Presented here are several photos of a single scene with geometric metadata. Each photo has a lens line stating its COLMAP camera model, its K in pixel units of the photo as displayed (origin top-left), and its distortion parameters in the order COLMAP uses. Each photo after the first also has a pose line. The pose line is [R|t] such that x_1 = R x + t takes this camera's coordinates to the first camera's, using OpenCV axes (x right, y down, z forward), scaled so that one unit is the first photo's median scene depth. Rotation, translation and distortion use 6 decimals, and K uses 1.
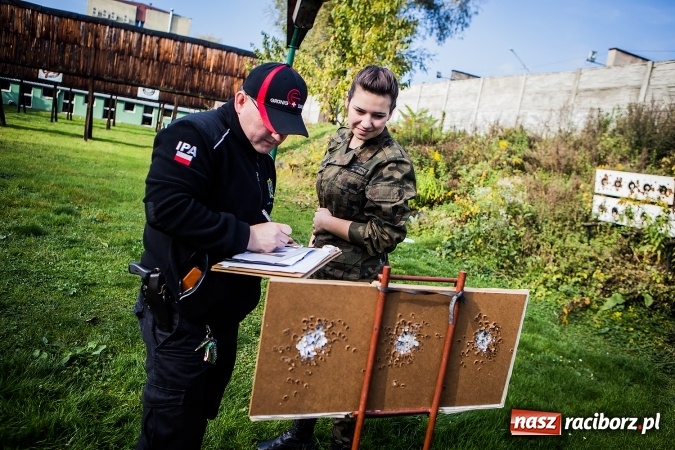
lens RADIAL K [[536.0, 0, 342.3], [0, 536.0, 222.1], [0, 0, 1]] dist [-0.066590, 0.044569]
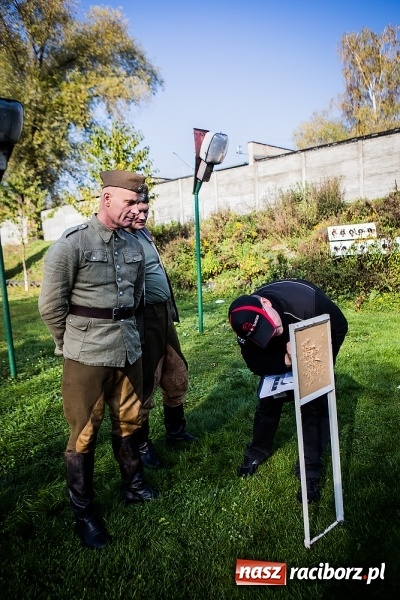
lens RADIAL K [[476.5, 0, 200.2], [0, 476.5, 305.6], [0, 0, 1]] dist [-0.066590, 0.044569]
pose [[0.887906, -0.269978, 0.372470, -0.185645], [0.268710, 0.961568, 0.056415, -0.019332], [-0.373386, 0.049996, 0.926328, -0.087058]]
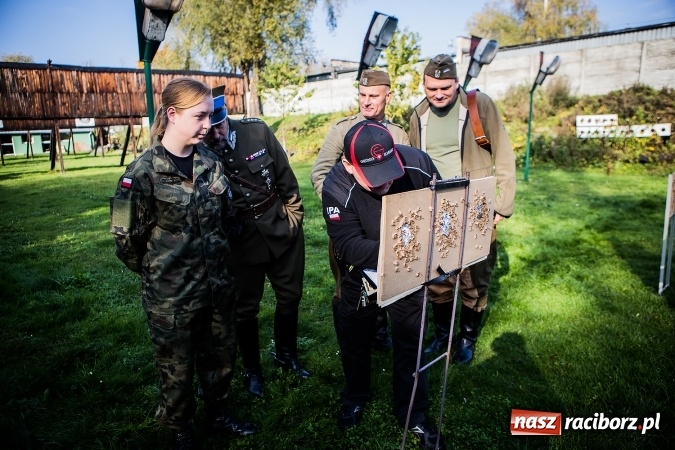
lens RADIAL K [[471.3, 0, 332.2], [0, 471.3, 225.4], [0, 0, 1]] dist [-0.106616, 0.069265]
pose [[0.894522, -0.275324, 0.352174, -0.488628], [0.240419, 0.960487, 0.140229, -0.065882], [-0.376867, -0.040769, 0.925370, -0.180472]]
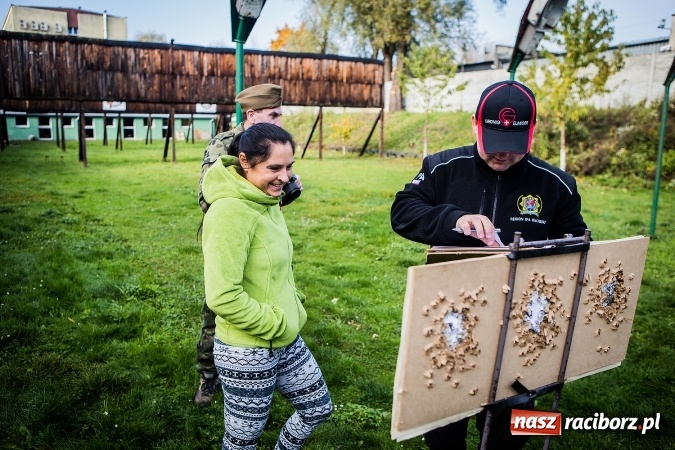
lens RADIAL K [[559.8, 0, 327.5], [0, 559.8, 235.2], [0, 0, 1]] dist [-0.093213, 0.083612]
pose [[0.979036, -0.178518, 0.098077, -0.468466], [0.171546, 0.982279, 0.075500, -0.066335], [-0.109817, -0.057093, 0.992311, -0.168141]]
